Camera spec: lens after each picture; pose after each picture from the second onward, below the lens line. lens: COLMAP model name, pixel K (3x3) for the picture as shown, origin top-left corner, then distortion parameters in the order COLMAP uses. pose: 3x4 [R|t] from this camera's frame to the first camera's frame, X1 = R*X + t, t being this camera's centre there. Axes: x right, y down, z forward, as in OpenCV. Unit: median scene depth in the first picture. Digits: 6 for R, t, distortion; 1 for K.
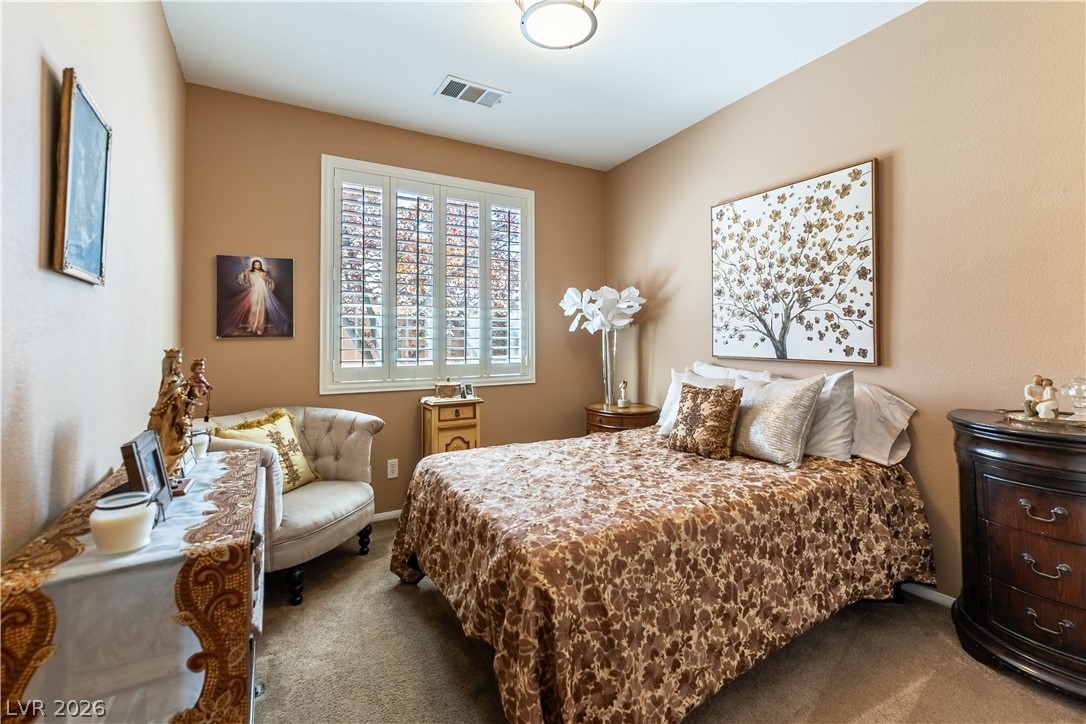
lens RADIAL K [[478.4, 0, 541.5], [0, 478.4, 337.4], [0, 0, 1]] dist [-0.000396, -0.000037]
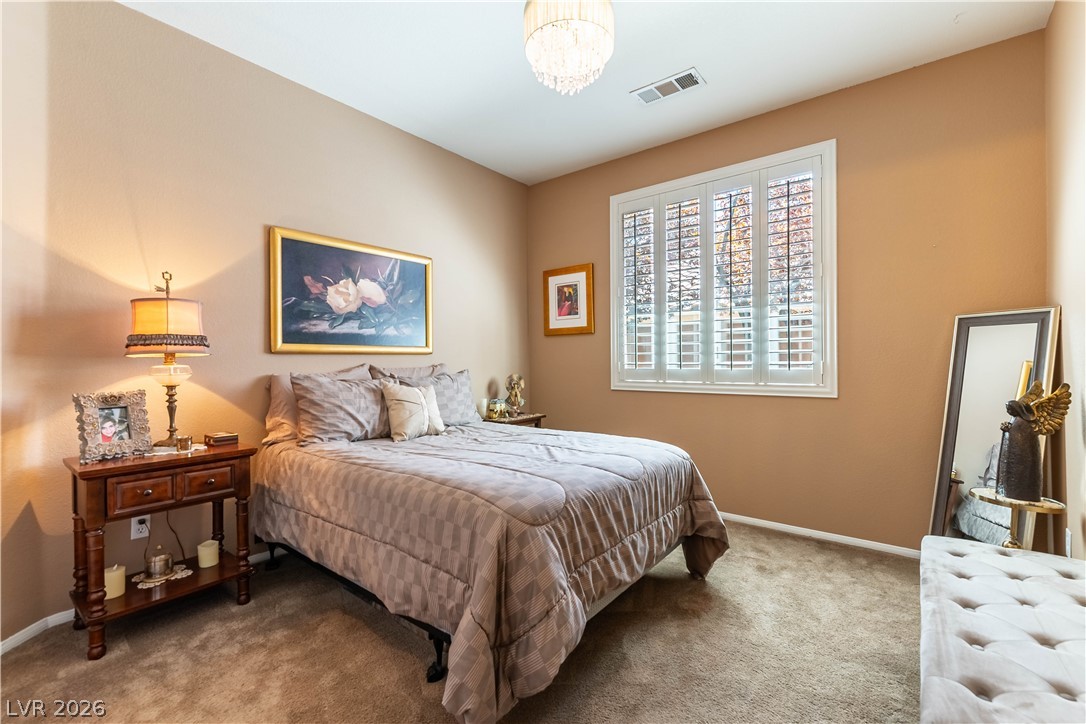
lens RADIAL K [[470.6, 0, 543.0], [0, 470.6, 362.0], [0, 0, 1]] dist [-0.001419, -0.000498]
pose [[0.382027, 0.020103, -0.923933, 0.493399], [0.030640, 0.998938, 0.034404, -0.000699], [0.923643, -0.041452, 0.381005, 0.295043]]
